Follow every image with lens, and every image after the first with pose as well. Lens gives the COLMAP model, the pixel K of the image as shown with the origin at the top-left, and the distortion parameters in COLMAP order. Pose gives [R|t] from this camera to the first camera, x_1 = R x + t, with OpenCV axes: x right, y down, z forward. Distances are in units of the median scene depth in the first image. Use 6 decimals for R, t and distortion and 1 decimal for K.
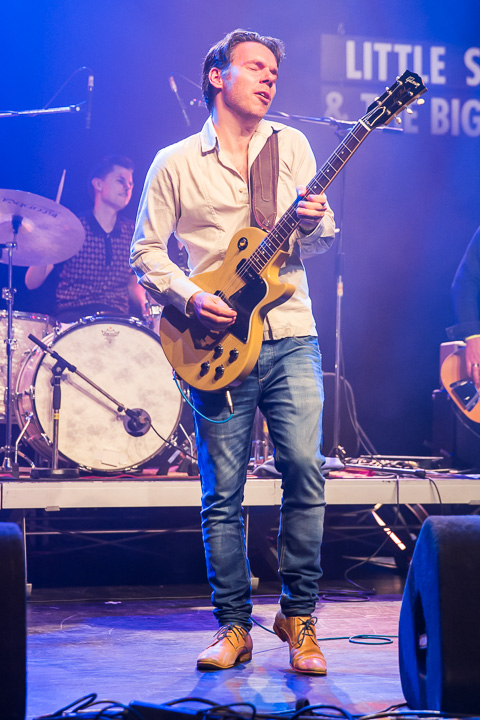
lens RADIAL K [[1921.7, 0, 281.4], [0, 1921.7, 358.8], [0, 0, 1]] dist [0.357431, -0.493196]
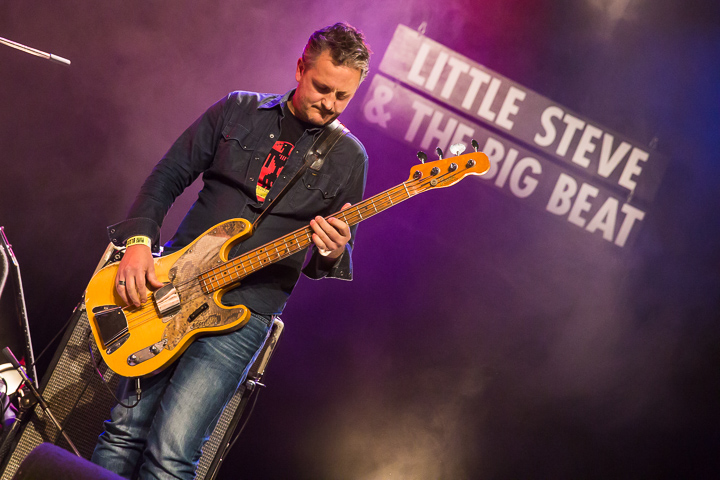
lens RADIAL K [[1361.9, 0, 360.0], [0, 1361.9, 240.0], [0, 0, 1]] dist [0.246840, 0.110733]
pose [[0.898602, 0.379937, -0.219458, 0.334300], [-0.413261, 0.900934, -0.132415, 0.027606], [0.147408, 0.209682, 0.966594, 0.738928]]
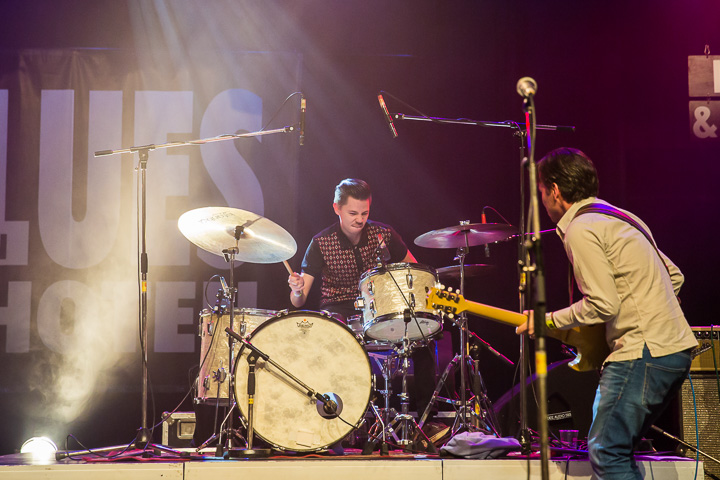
lens RADIAL K [[1581.8, 0, 360.0], [0, 1581.8, 240.0], [0, 0, 1]] dist [0.360070, 0.076451]
pose [[0.949865, -0.042978, -0.309691, 0.225841], [0.019689, 0.996764, -0.077939, 0.009711], [0.312039, 0.067934, 0.947637, 0.141984]]
